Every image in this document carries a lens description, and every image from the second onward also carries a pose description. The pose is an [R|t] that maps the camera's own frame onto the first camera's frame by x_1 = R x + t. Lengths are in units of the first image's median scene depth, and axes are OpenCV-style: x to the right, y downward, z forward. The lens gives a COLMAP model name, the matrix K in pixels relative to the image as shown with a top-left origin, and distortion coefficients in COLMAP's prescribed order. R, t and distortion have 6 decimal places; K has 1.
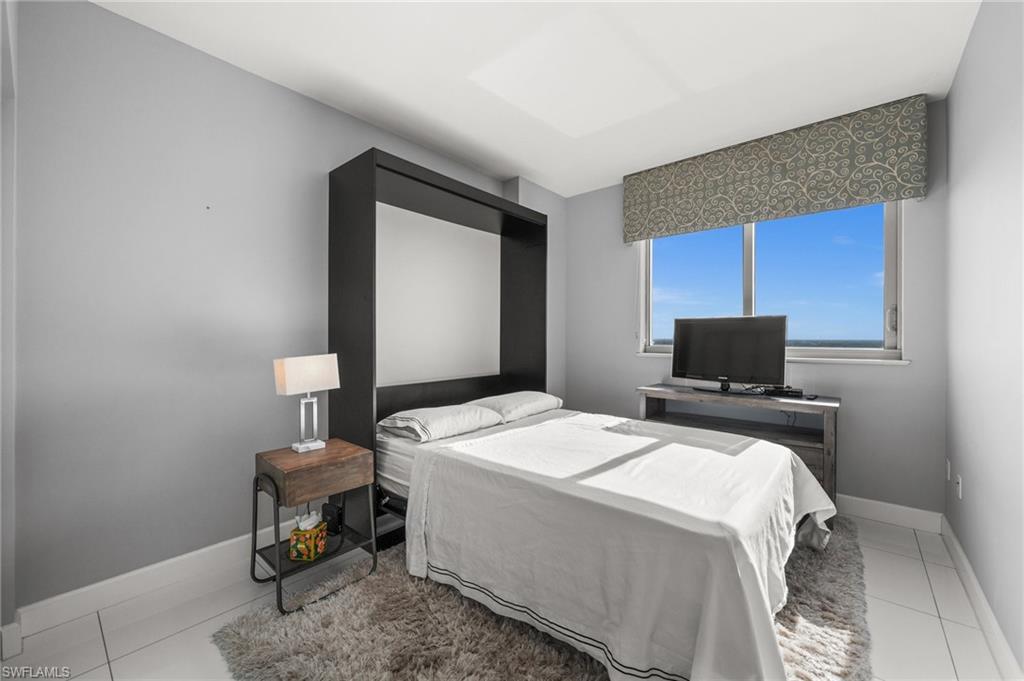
lens RADIAL K [[405.2, 0, 513.0], [0, 405.2, 338.5], [0, 0, 1]] dist [0.001025, 0.000152]
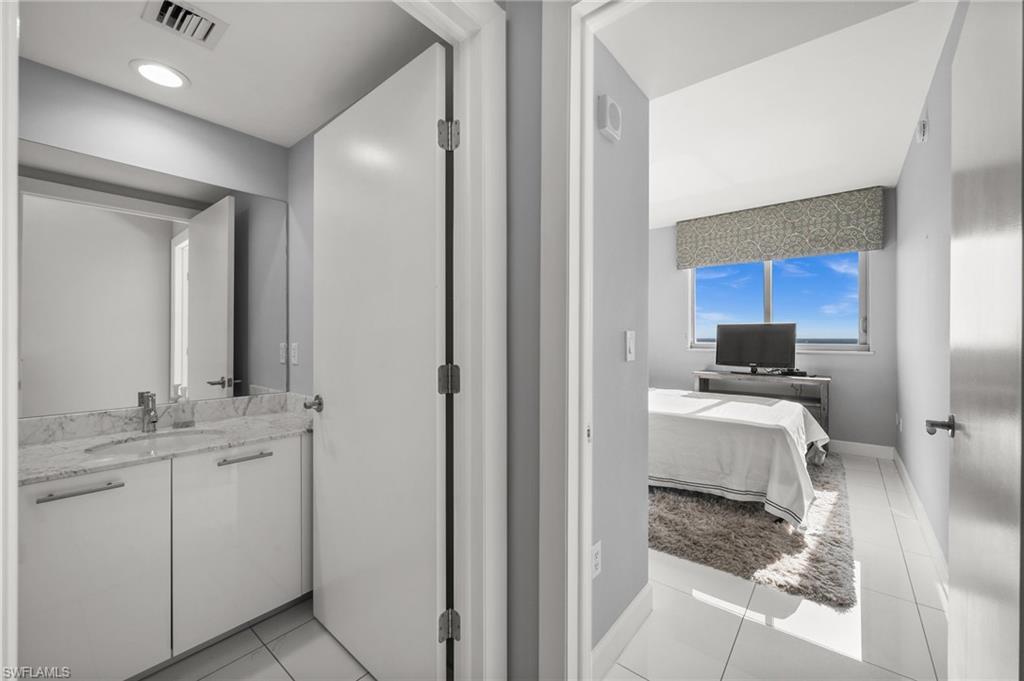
lens RADIAL K [[405.2, 0, 512.7], [0, 405.2, 337.3], [0, 0, 1]] dist [0.001025, 0.000152]
pose [[0.999798, -0.001588, 0.020042, -0.441995], [0.001636, 0.999996, -0.002384, -0.000568], [-0.020038, 0.002417, 0.999796, -0.529109]]
